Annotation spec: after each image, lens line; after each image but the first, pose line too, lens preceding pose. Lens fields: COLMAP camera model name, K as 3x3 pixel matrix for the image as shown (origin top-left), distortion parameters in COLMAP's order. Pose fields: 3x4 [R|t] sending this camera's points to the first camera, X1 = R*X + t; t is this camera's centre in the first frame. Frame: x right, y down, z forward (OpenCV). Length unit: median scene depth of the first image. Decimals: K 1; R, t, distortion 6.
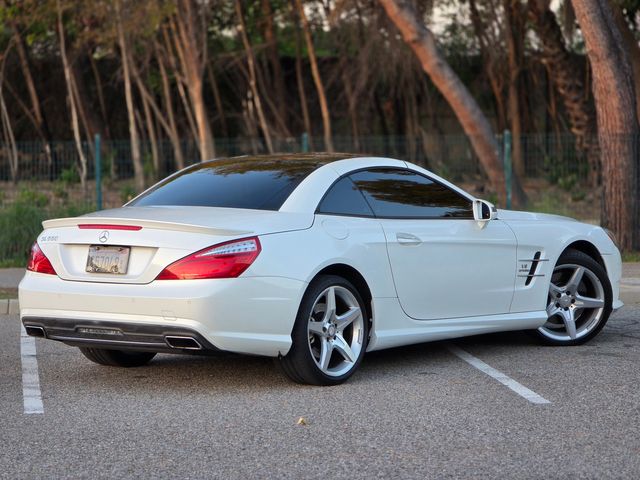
lens RADIAL K [[2164.6, 0, 320.0], [0, 2164.6, 240.0], [0, 0, 1]] dist [0.271521, 0.410490]
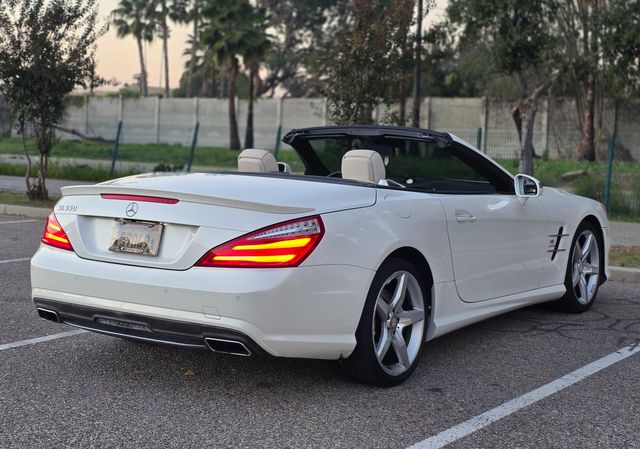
lens RADIAL K [[1055.1, 0, 318.3], [0, 1055.1, 168.0], [0, 0, 1]] dist [0.031039, 0.064662]
pose [[0.996556, 0.027388, 0.078273, -0.060111], [-0.026239, 0.999533, -0.015682, -0.012986], [-0.078666, 0.013574, 0.996809, 0.587830]]
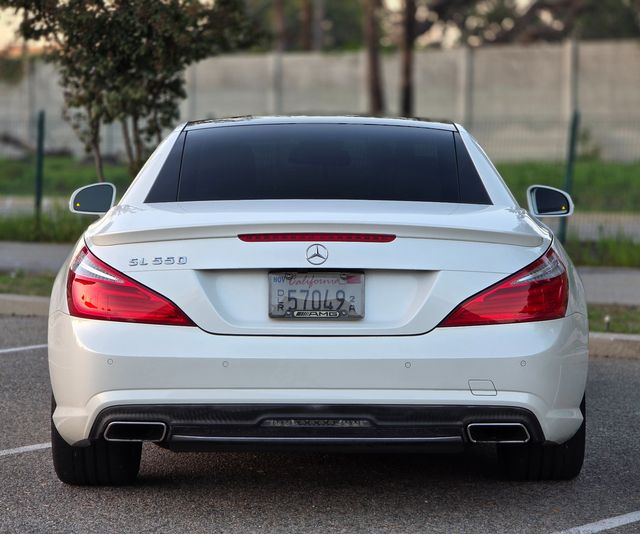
lens RADIAL K [[2344.3, 0, 320.0], [0, 2344.3, 267.0], [0, 0, 1]] dist [0.054976, 0.888048]
pose [[0.784232, -0.030126, 0.619736, -0.474062], [0.023530, 0.999546, 0.018814, -0.009777], [-0.620021, -0.000173, 0.784585, 0.518335]]
